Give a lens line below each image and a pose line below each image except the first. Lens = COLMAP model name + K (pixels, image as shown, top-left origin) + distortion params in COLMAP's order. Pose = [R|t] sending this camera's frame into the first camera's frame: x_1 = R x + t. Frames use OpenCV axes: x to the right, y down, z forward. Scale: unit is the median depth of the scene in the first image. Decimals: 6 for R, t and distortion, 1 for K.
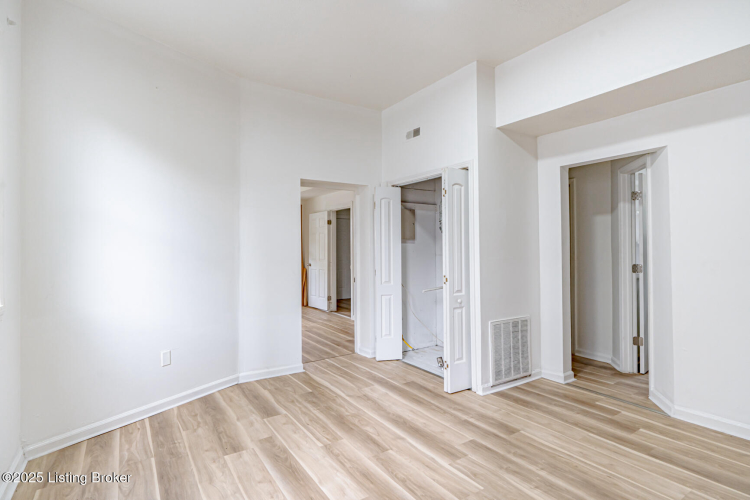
lens RADIAL K [[367.1, 0, 375.0], [0, 367.1, 250.0], [0, 0, 1]] dist [0.001102, 0.000248]
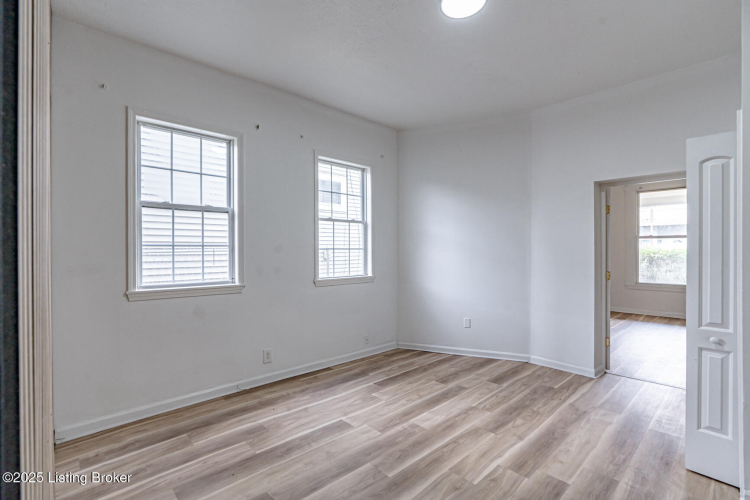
lens RADIAL K [[362.9, 0, 397.5], [0, 362.9, 251.5], [0, 0, 1]] dist [0.000992, 0.014801]
pose [[0.216190, 0.011995, -0.976278, 0.901430], [0.003437, 0.999909, 0.013047, -0.032273], [0.976345, -0.006176, 0.216129, 0.389665]]
